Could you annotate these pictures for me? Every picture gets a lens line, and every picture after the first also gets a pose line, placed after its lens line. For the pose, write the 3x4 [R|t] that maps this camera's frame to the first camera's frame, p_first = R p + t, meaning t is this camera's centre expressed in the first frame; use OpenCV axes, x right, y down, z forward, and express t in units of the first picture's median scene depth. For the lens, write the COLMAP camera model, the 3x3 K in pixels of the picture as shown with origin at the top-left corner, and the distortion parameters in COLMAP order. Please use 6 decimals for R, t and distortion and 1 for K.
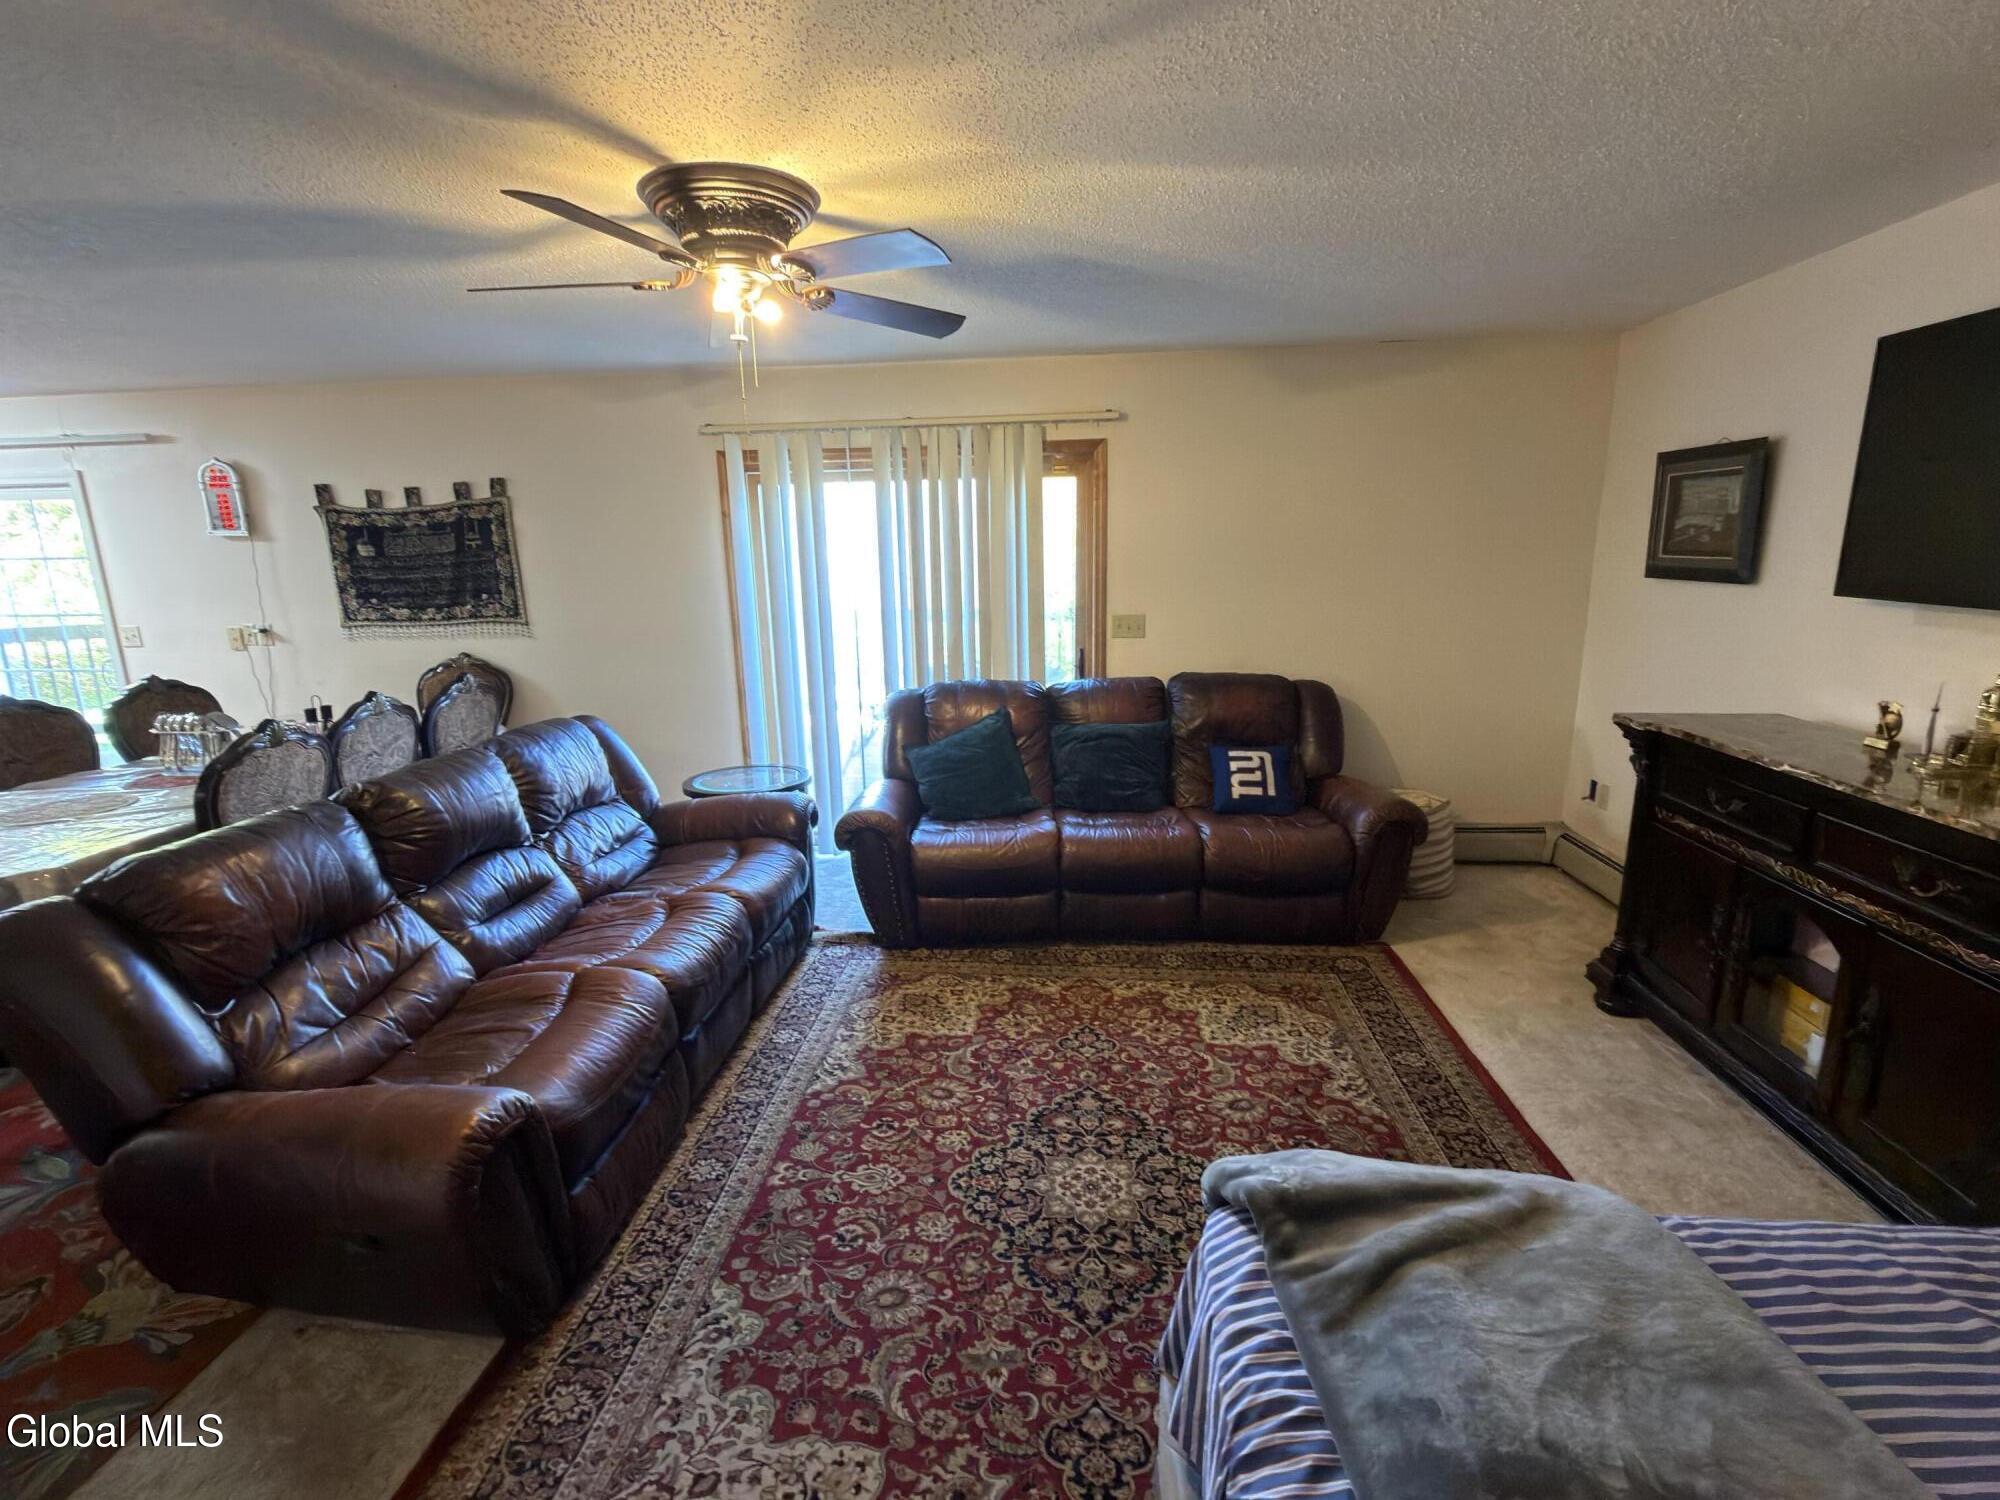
lens RADIAL K [[876.4, 0, 1005.0], [0, 876.4, 751.9], [0, 0, 1]] dist [0.004472, 0.000676]
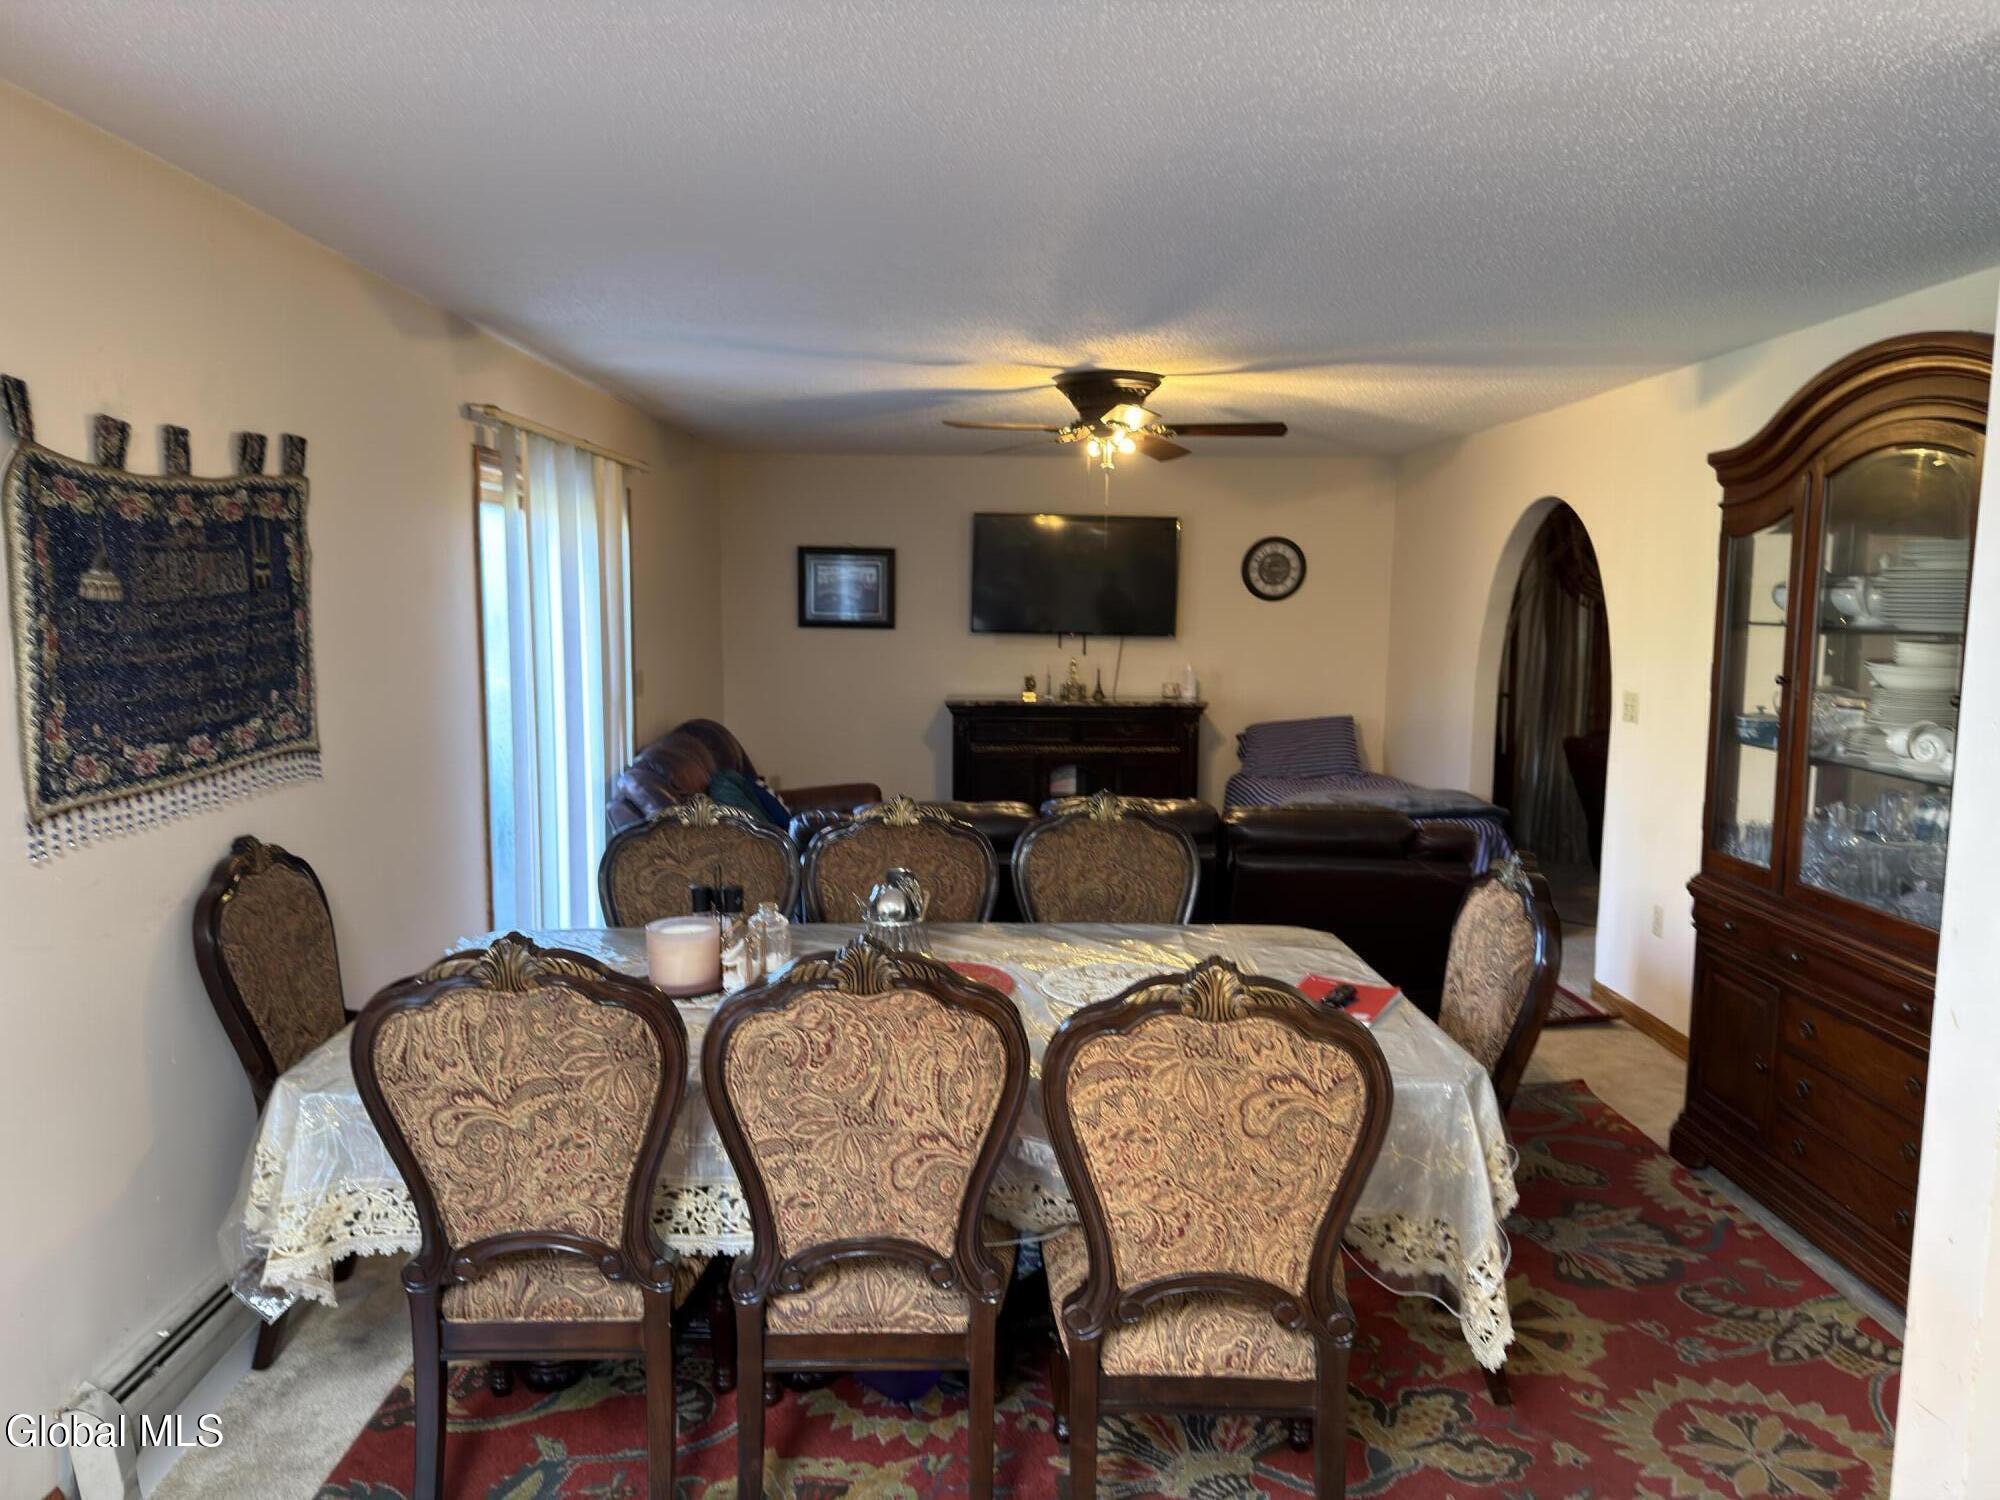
lens RADIAL K [[1436.4, 0, 999.8], [0, 1436.4, 750.8], [0, 0, 1]] dist [0.004693, -0.005653]
pose [[-0.123937, -0.090977, 0.988111, -1.356707], [0.226364, 0.966939, 0.117420, -0.155799], [-0.966126, 0.238226, -0.099246, 0.745480]]
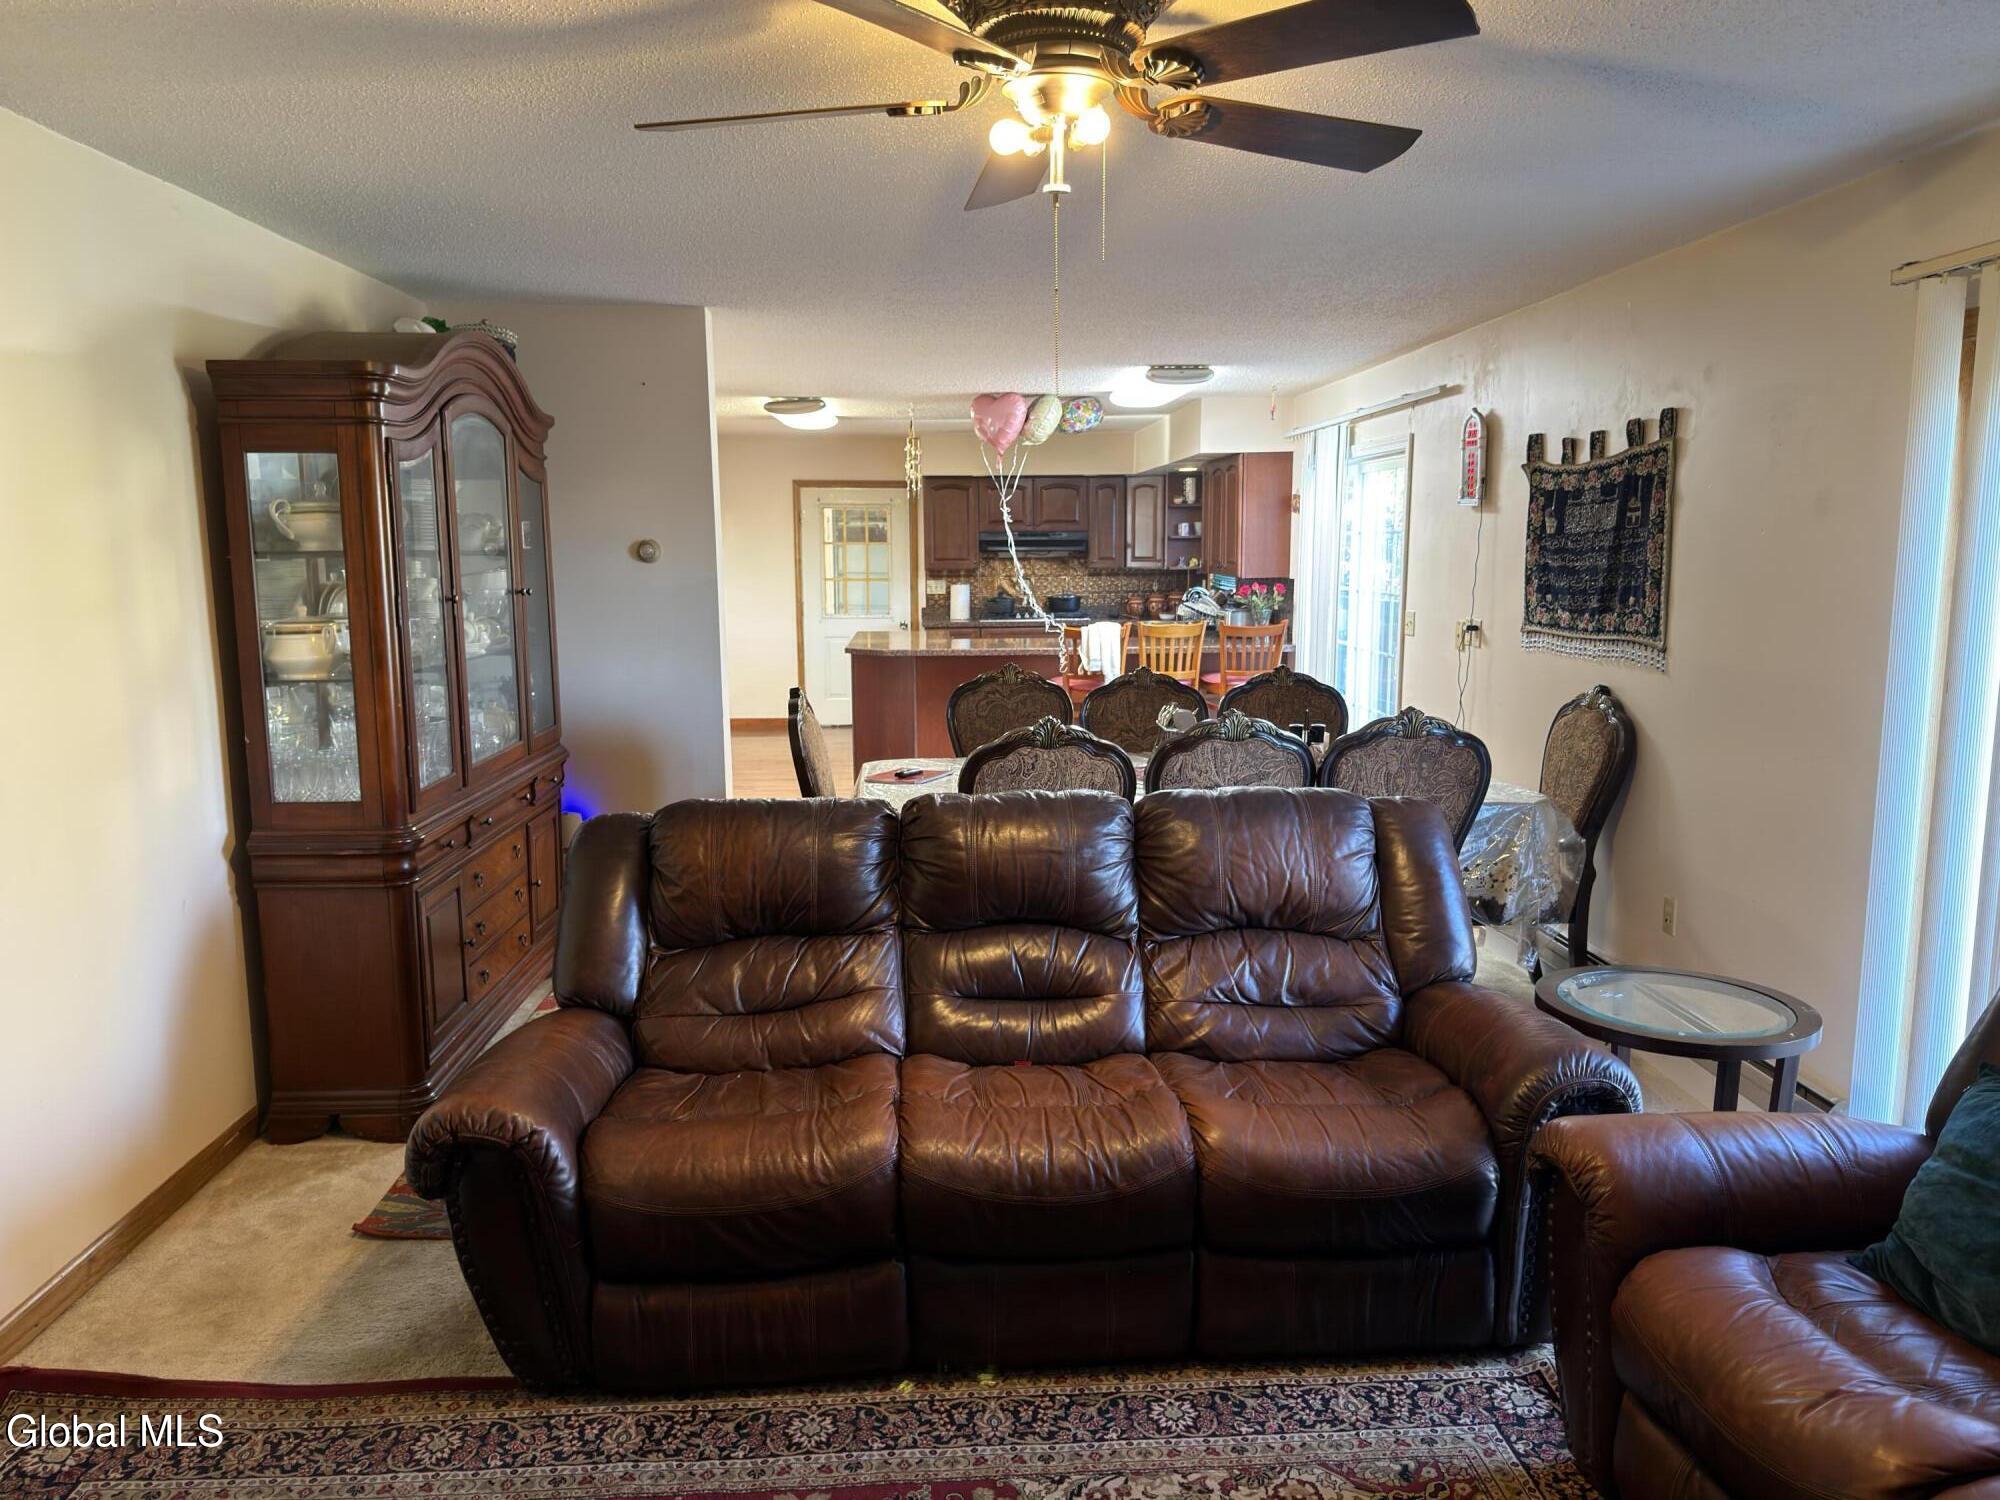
lens RADIAL K [[1436.4, 0, 1003.7], [0, 1436.4, 746.5], [0, 0, 1]] dist [0.004693, -0.005653]
pose [[0.159525, 0.158840, -0.974331, 0.342404], [-0.225508, 0.966738, 0.120680, -0.101900], [0.961092, 0.200468, 0.190038, 0.412249]]
